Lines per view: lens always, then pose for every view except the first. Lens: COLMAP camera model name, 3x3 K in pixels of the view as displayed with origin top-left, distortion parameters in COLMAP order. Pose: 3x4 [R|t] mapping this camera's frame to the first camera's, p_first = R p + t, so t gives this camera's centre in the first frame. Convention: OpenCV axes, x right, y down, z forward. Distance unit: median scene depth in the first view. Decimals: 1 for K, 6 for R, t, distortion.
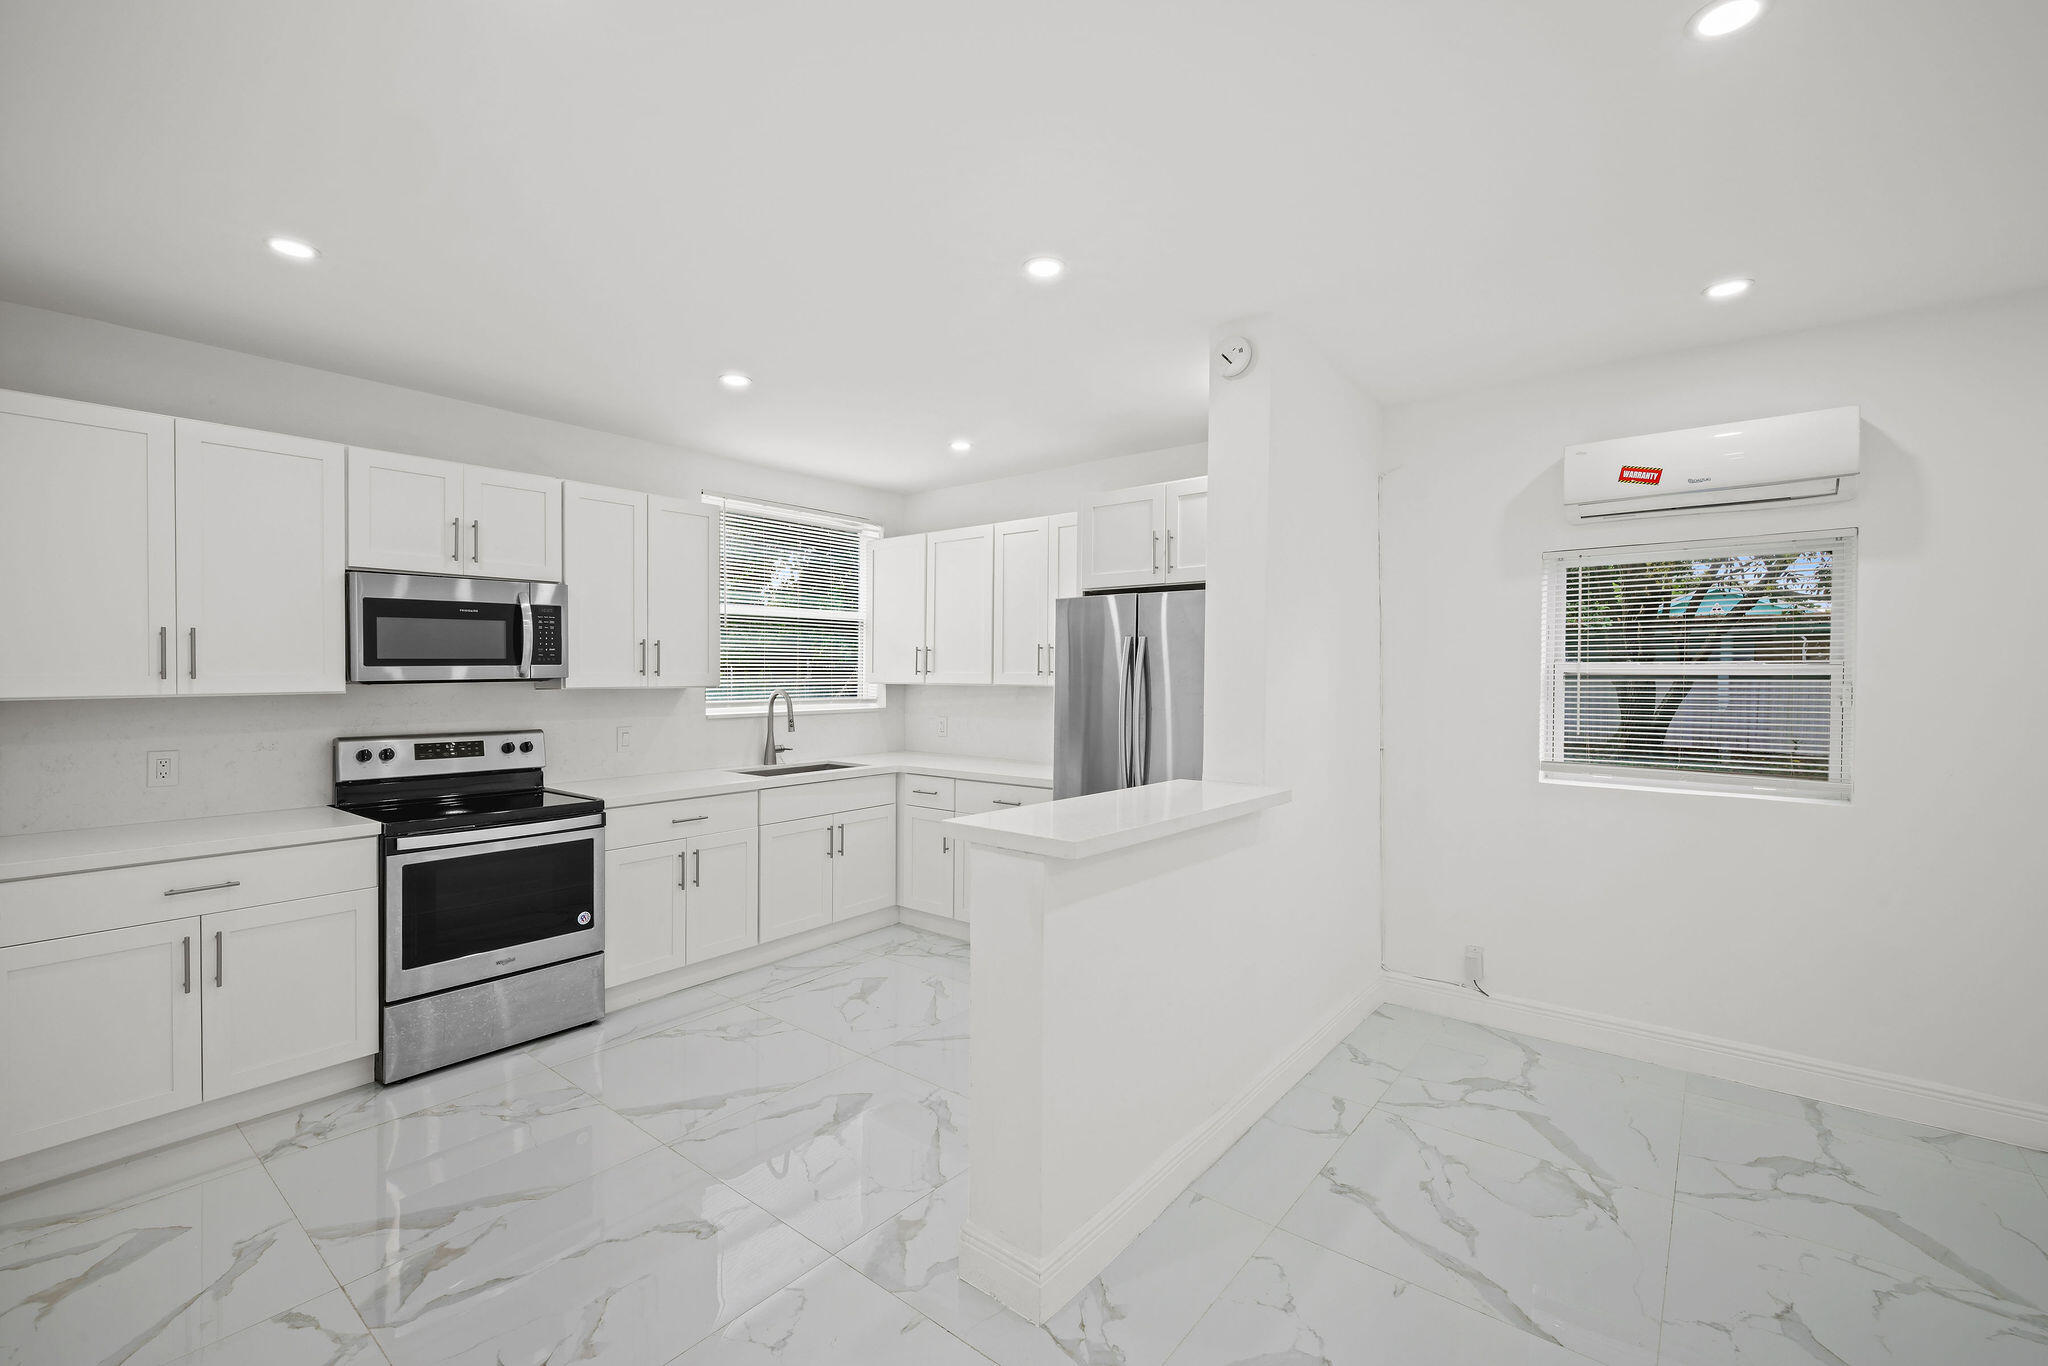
lens RADIAL K [[874.4, 0, 1018.8], [0, 874.4, 661.4], [0, 0, 1]] dist [0.001596, -0.000459]
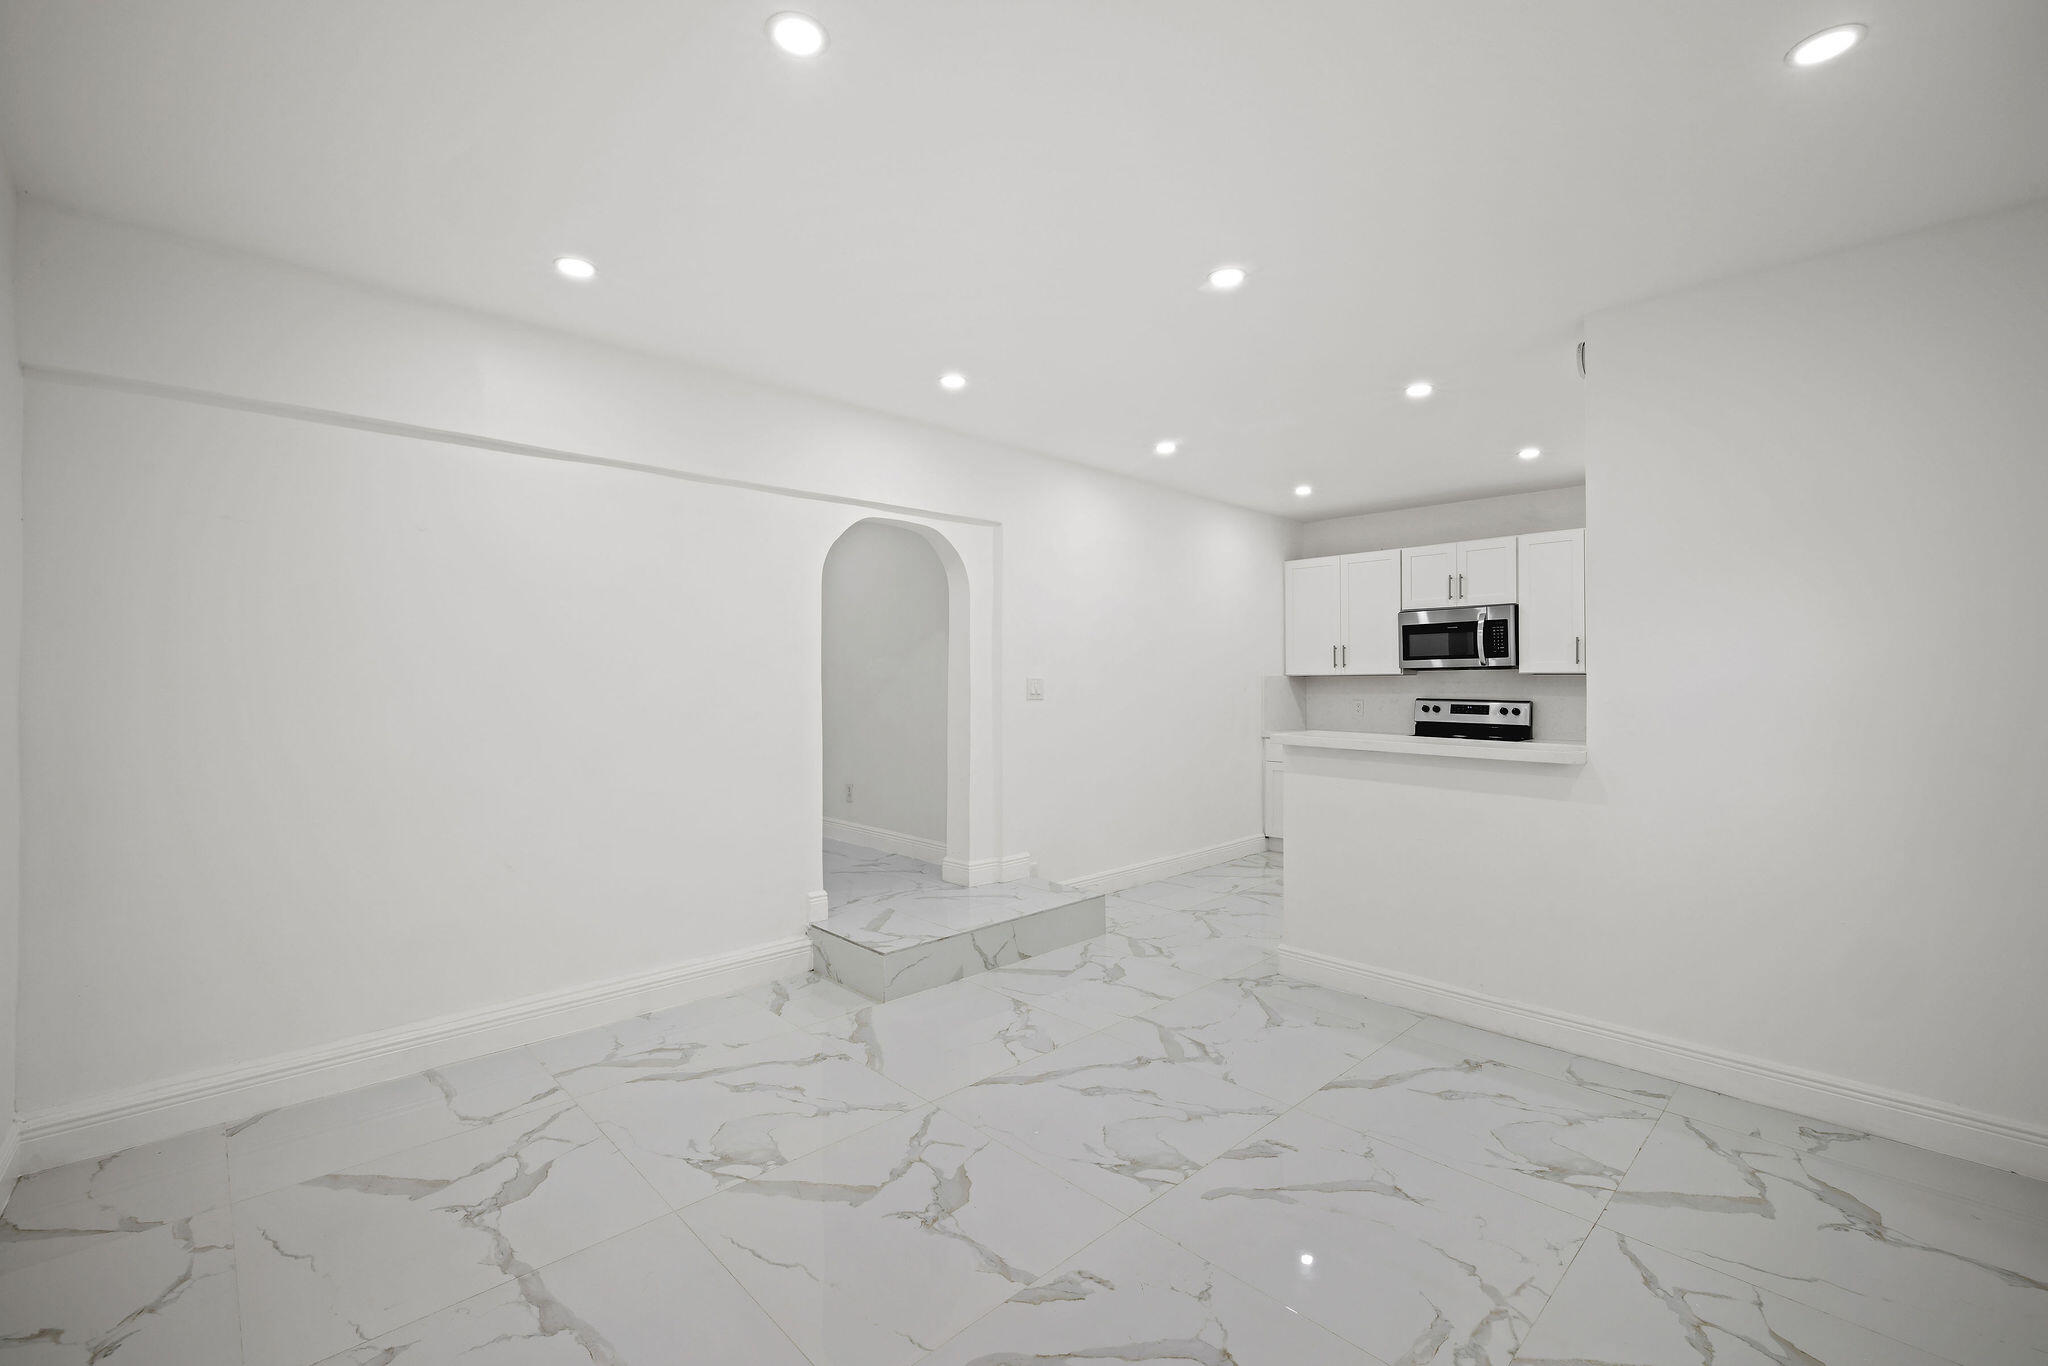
lens RADIAL K [[873.2, 0, 1020.7], [0, 873.2, 668.9], [0, 0, 1]] dist [0.000775, 0.000025]
pose [[-0.129345, -0.013754, -0.991504, 1.158573], [0.011952, 0.999810, -0.015429, 0.039524], [0.991528, -0.013846, -0.129156, 0.368391]]
